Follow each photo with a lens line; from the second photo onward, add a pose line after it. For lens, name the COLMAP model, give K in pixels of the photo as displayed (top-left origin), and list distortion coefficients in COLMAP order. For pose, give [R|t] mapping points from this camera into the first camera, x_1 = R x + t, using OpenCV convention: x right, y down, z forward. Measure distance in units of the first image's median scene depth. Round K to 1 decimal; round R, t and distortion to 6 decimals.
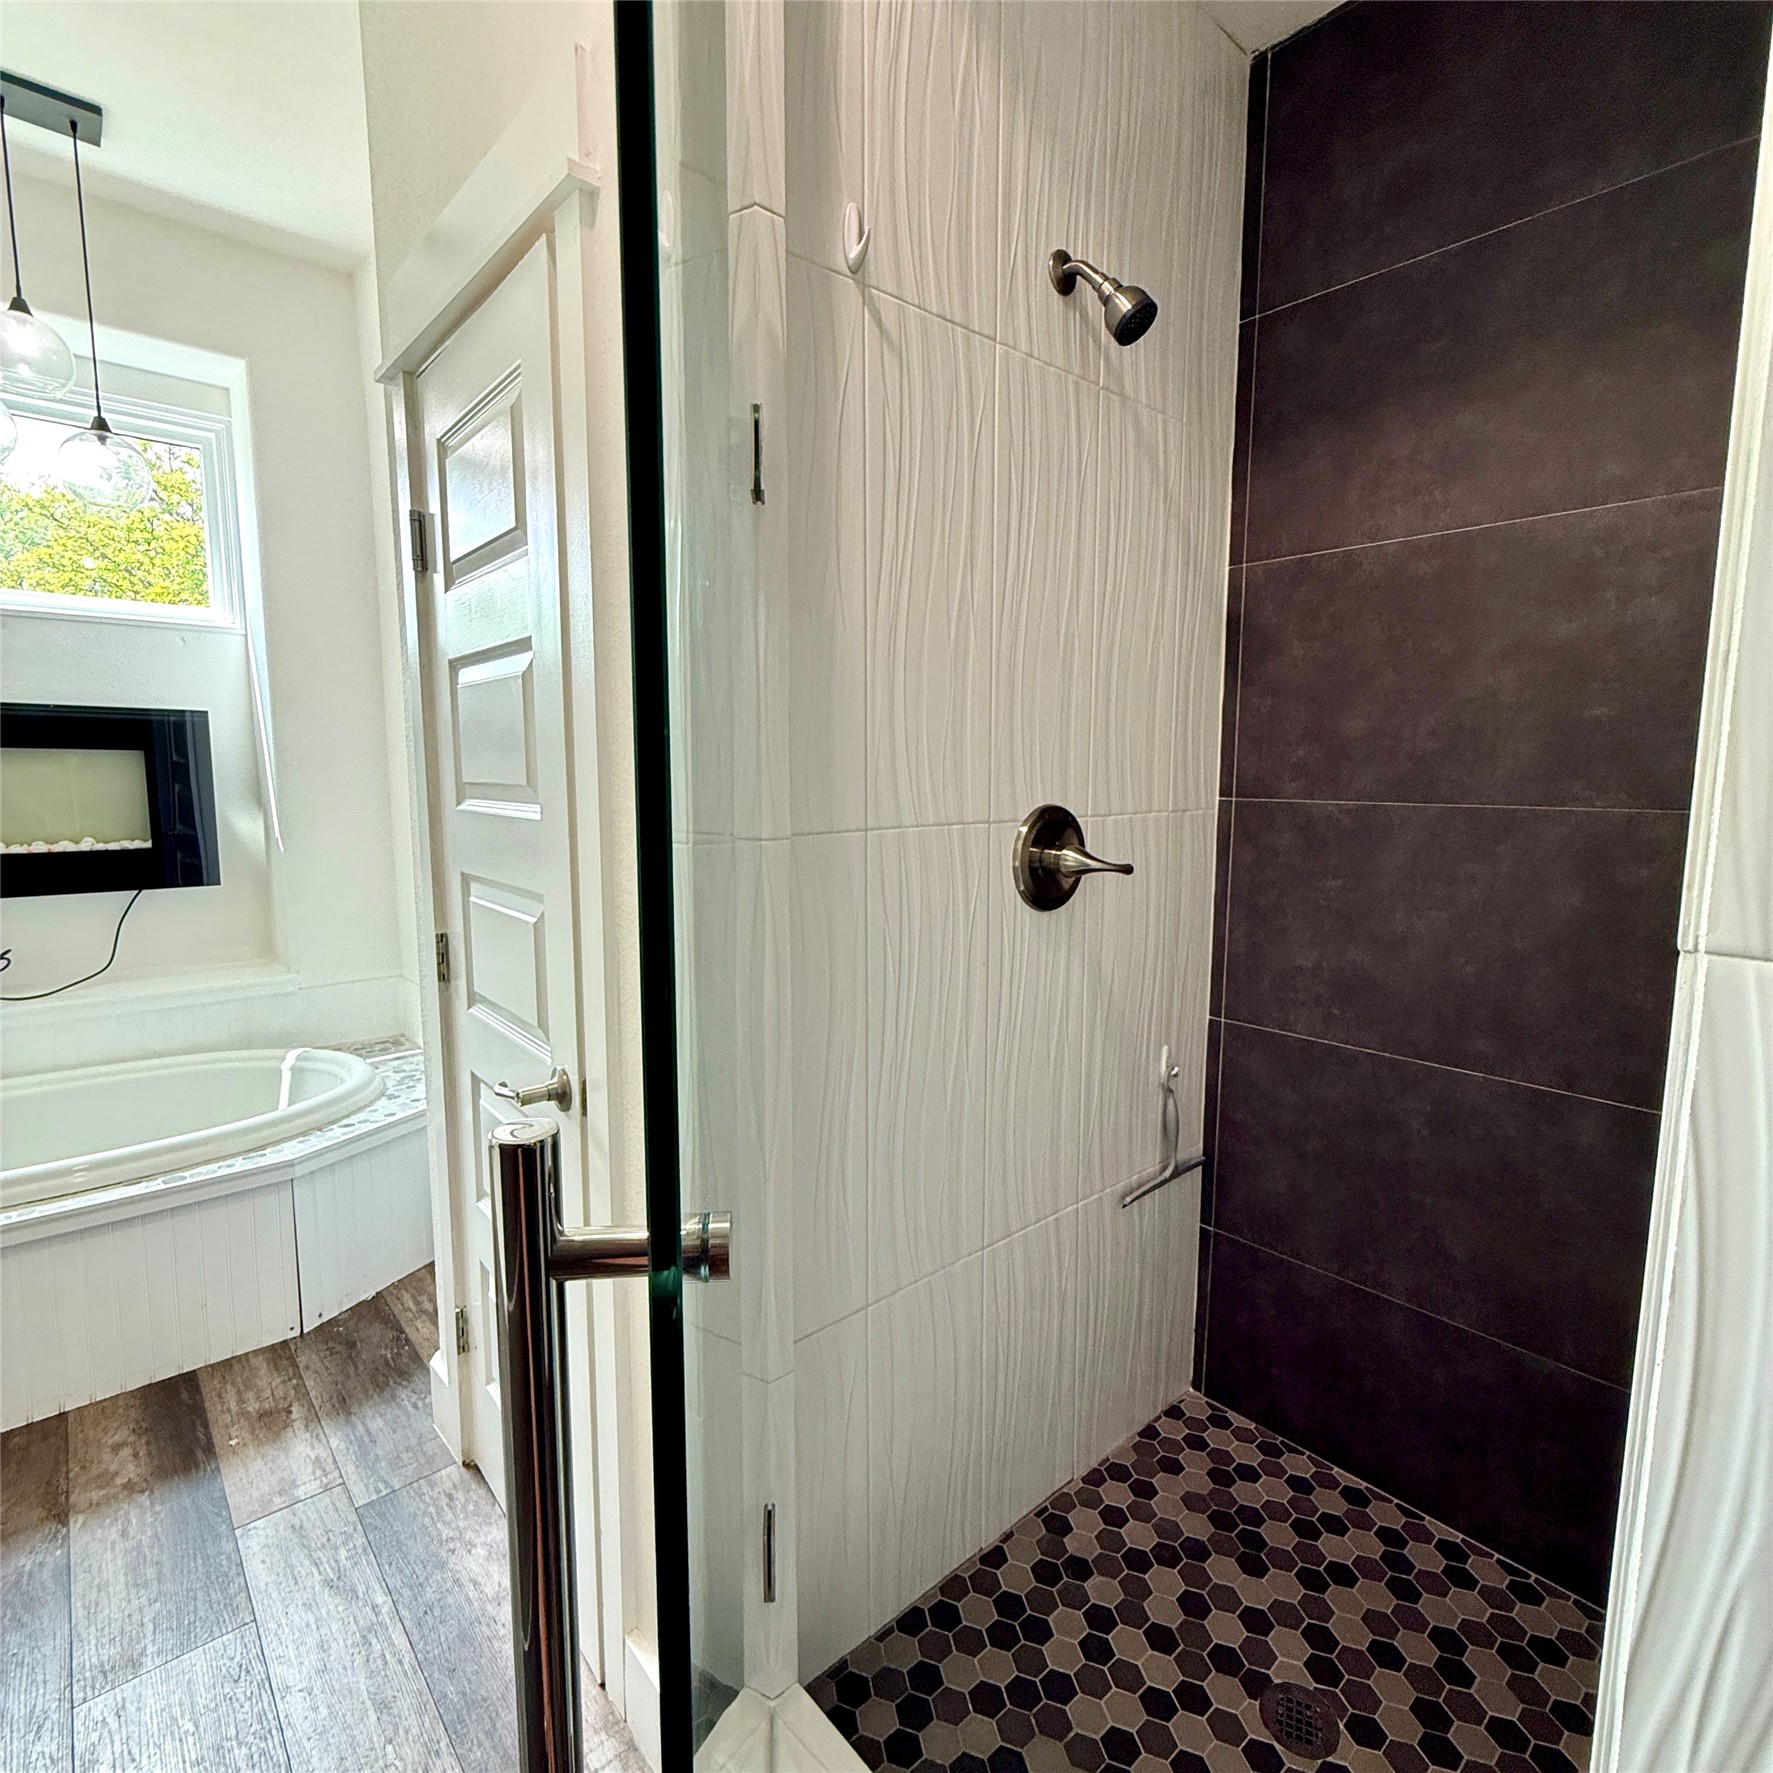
lens RADIAL K [[943.8, 0, 886.5], [0, 943.8, 886.5], [0, 0, 1]] dist [0.002949, -0.001680]
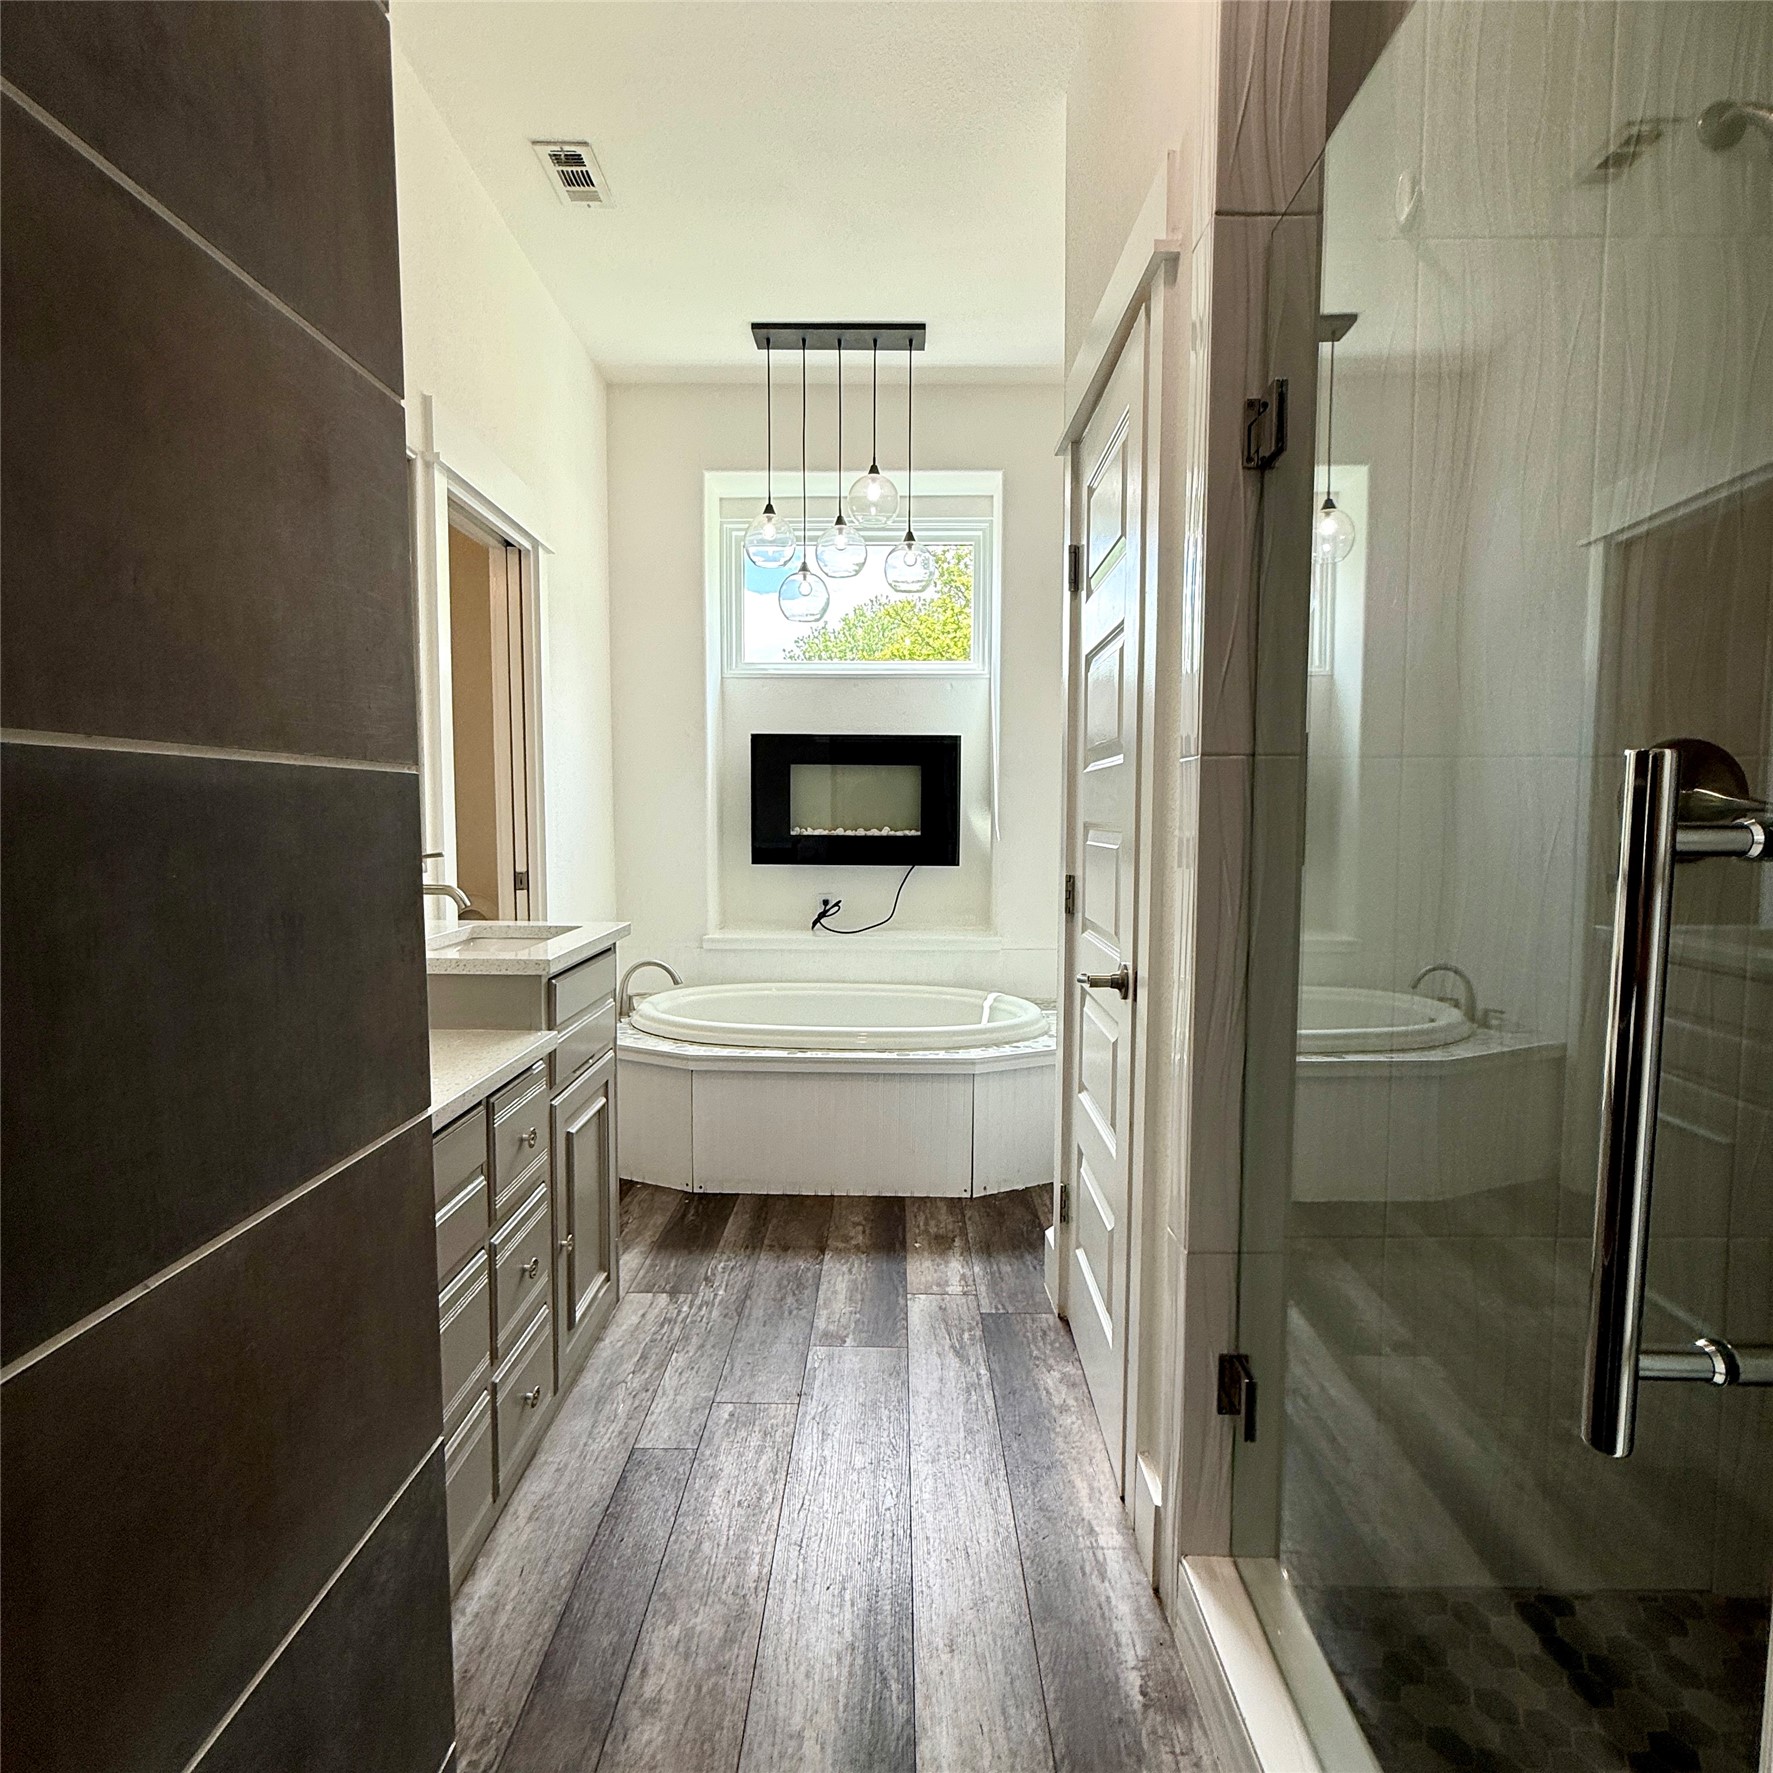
lens RADIAL K [[941.1, 0, 887.8], [0, 941.1, 884.5], [0, 0, 1]] dist [-0.003397, 0.001378]
pose [[0.745250, 0.046556, -0.665158, 0.155590], [-0.080750, 0.996519, -0.020724, 0.091623], [0.661878, 0.069156, 0.746415, -0.082745]]
